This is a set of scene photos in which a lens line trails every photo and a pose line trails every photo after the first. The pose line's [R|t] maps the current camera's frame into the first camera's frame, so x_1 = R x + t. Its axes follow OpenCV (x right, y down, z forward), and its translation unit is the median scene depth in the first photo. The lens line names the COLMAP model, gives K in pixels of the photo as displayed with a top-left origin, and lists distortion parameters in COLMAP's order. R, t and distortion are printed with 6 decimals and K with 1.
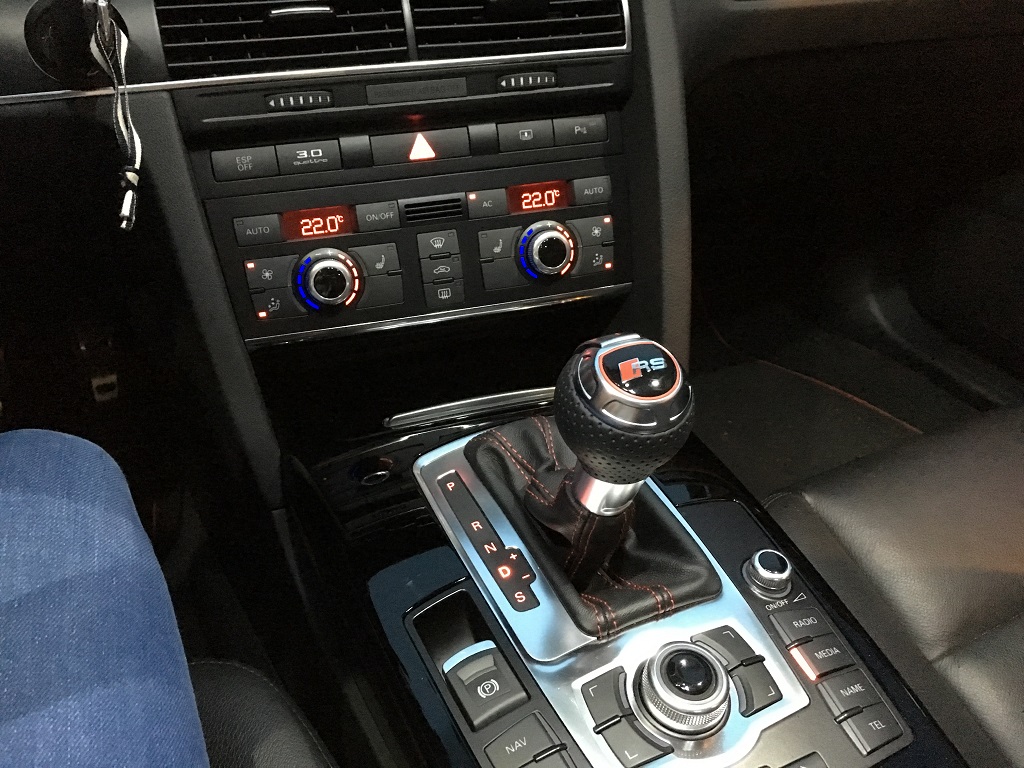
lens RADIAL K [[884.4, 0, 512.0], [0, 884.4, 384.0], [0, 0, 1]] dist [0.085189, -0.136248]
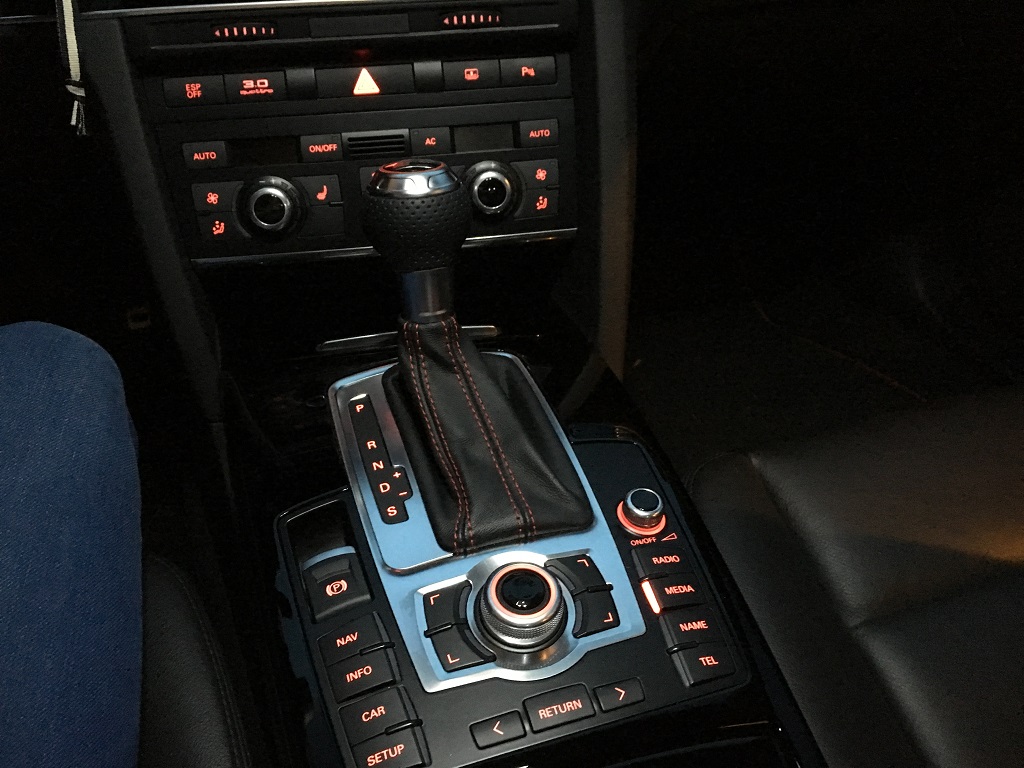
lens RADIAL K [[884.4, 0, 512.0], [0, 884.4, 384.0], [0, 0, 1]] dist [0.085189, -0.136248]
pose [[0.990245, 0.069635, -0.120690, 0.222454], [-0.066736, 0.997380, 0.027904, 0.043949], [0.122317, -0.019577, 0.992298, -0.012982]]
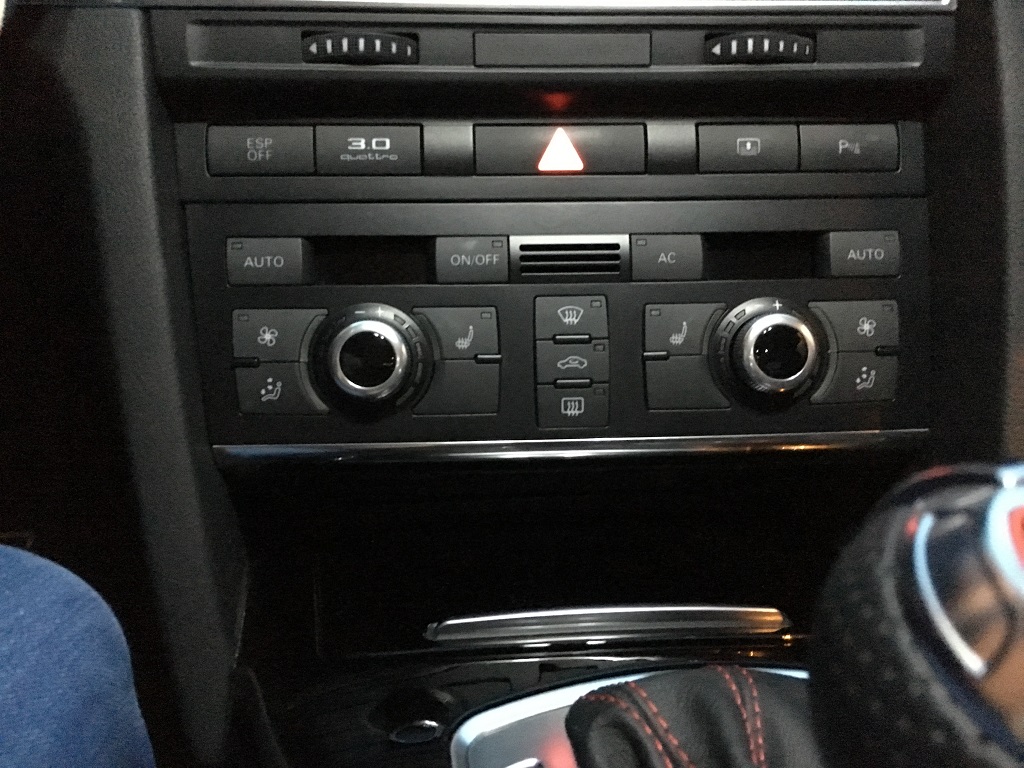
lens RADIAL K [[884.4, 0, 512.0], [0, 884.4, 384.0], [0, 0, 1]] dist [0.085189, -0.136248]
pose [[0.972976, 0.087616, -0.213638, 0.004236], [-0.133180, 0.968752, -0.209242, 0.005945], [0.188630, 0.232040, 0.954241, 0.493179]]
